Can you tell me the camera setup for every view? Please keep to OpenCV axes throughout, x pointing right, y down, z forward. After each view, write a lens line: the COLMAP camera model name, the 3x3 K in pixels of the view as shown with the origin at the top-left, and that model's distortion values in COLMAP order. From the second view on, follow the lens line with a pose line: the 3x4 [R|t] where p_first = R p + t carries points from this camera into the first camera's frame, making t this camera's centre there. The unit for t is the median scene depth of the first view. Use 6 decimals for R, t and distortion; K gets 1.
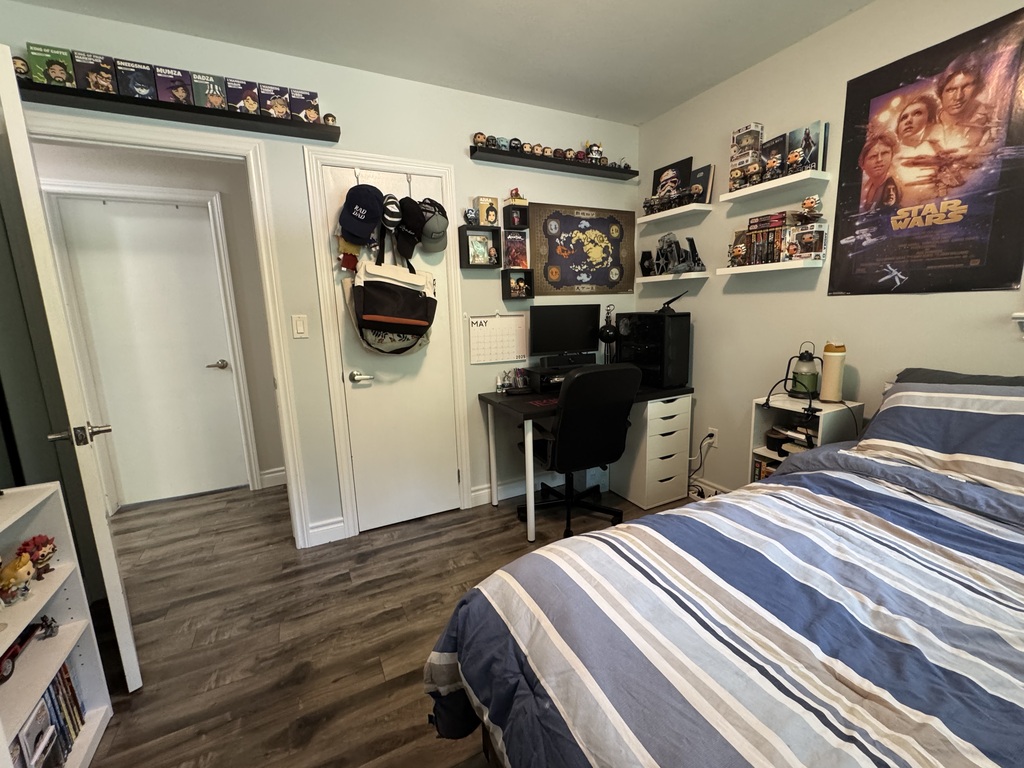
lens RADIAL K [[427.3, 0, 512.1], [0, 427.3, 382.6], [0, 0, 1]] dist [-0.003516, -0.000323]
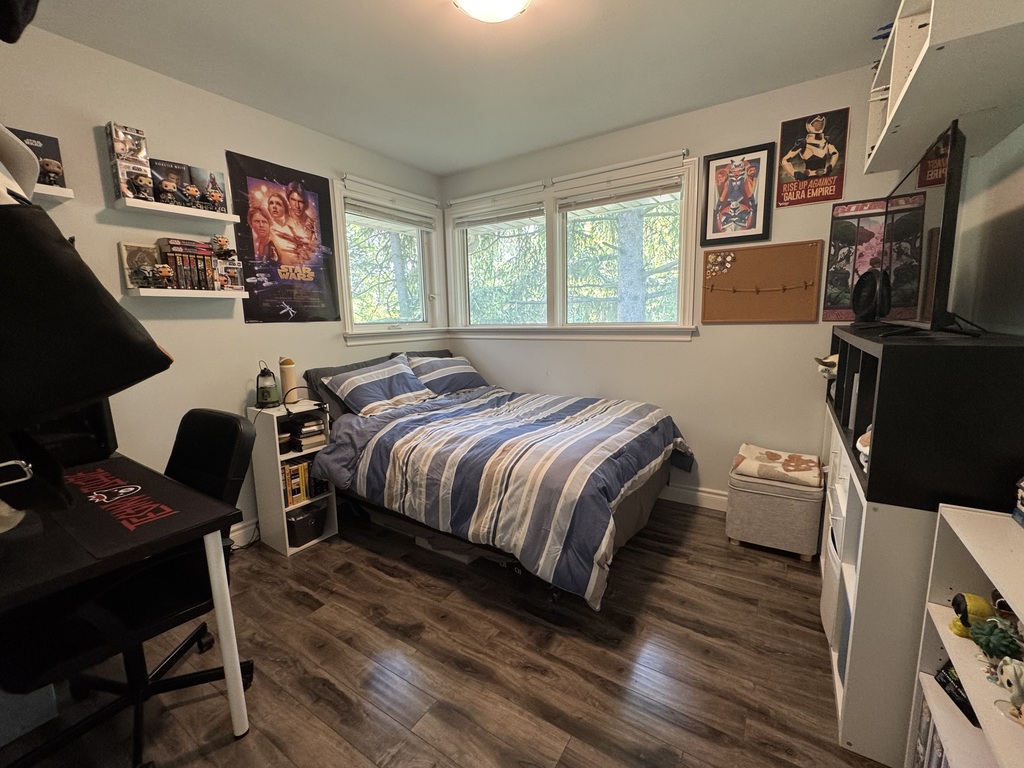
lens RADIAL K [[427.3, 0, 512.5], [0, 427.3, 382.2], [0, 0, 1]] dist [-0.003516, -0.000323]
pose [[-0.493166, -0.086416, 0.865632, -0.748978], [0.193605, 0.959196, 0.206057, -0.161467], [-0.848118, 0.269211, -0.456313, 1.050737]]
